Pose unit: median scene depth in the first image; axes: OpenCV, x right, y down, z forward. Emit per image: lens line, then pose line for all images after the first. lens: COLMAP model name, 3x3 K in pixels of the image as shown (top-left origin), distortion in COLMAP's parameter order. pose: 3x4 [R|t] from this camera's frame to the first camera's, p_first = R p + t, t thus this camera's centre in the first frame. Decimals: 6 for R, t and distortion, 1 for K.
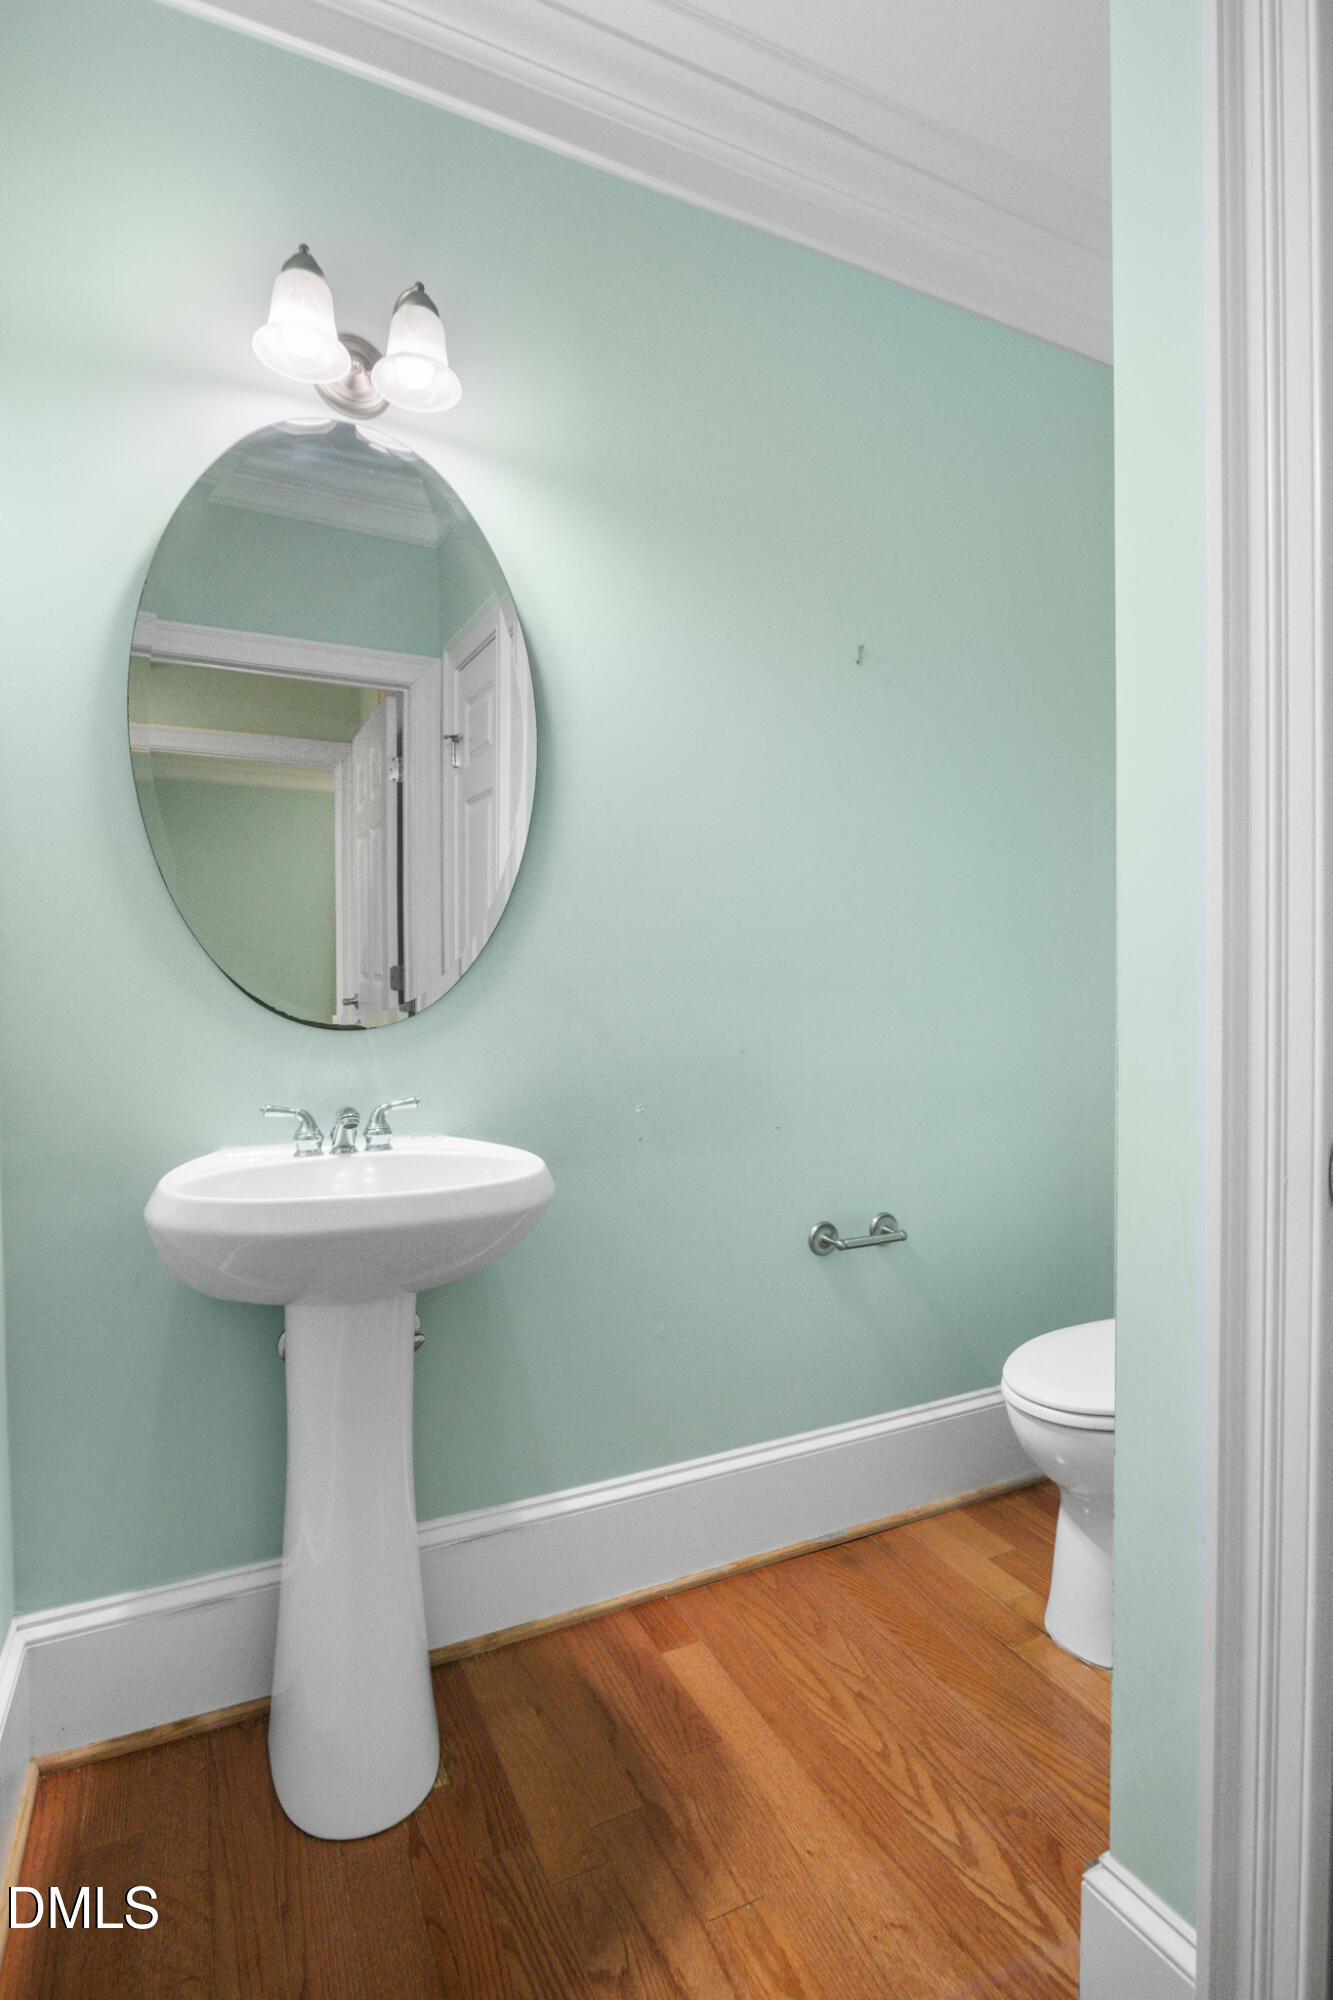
lens RADIAL K [[982.0, 0, 674.4], [0, 982.0, 1008.0], [0, 0, 1]] dist [-0.006032, -0.001155]
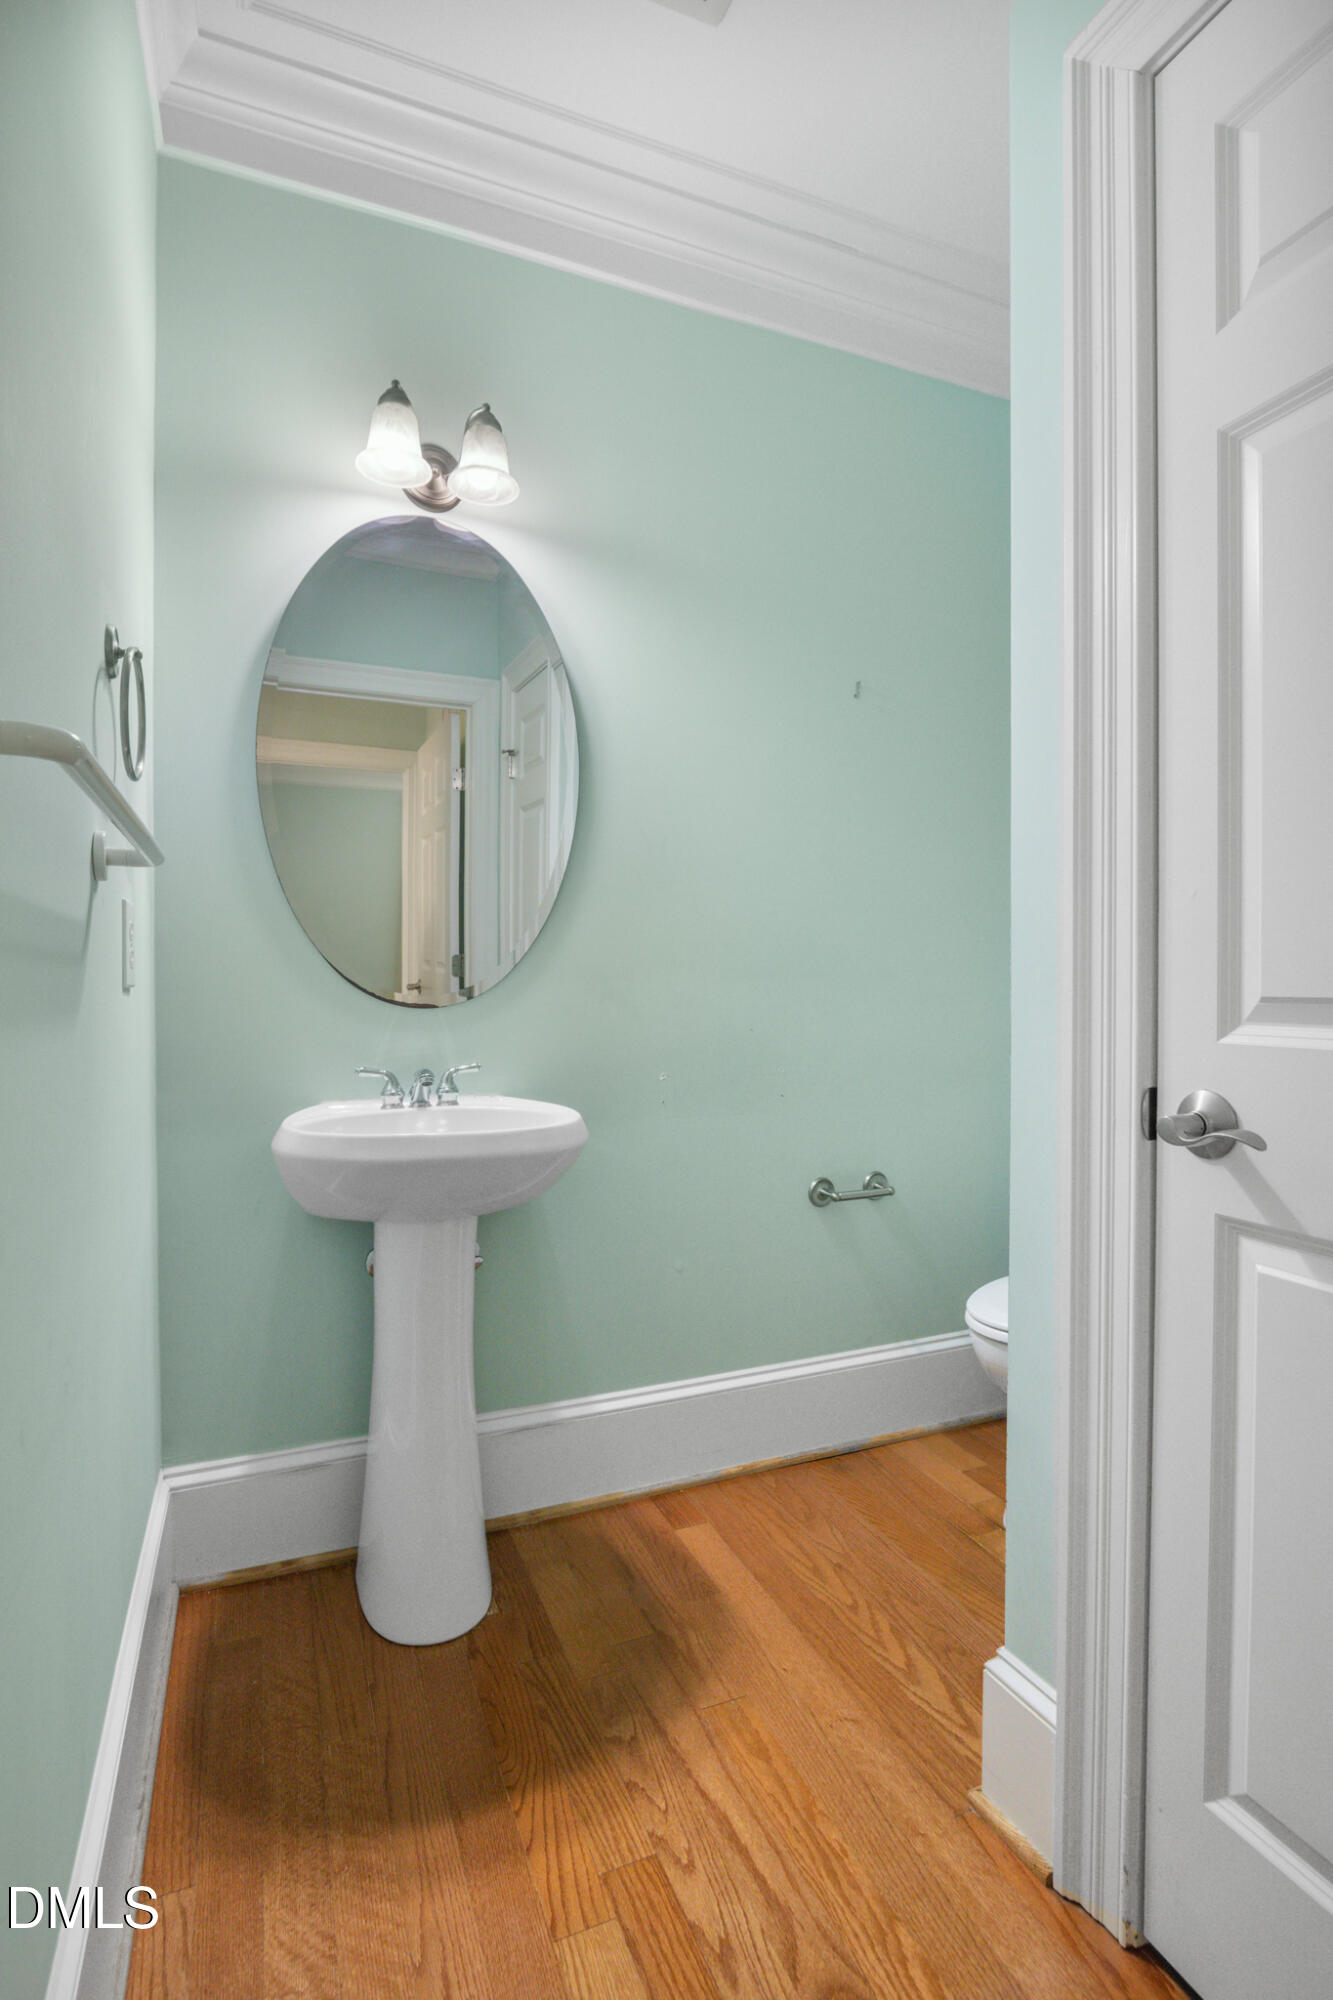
lens RADIAL K [[971.1, 0, 662.3], [0, 971.1, 989.9], [0, 0, 1]] dist [0.001093, 0.000083]
pose [[0.997970, 0.007292, -0.063265, 0.043706], [-0.007689, 0.999952, -0.006027, 0.005123], [0.063218, 0.006501, 0.997979, -0.202319]]
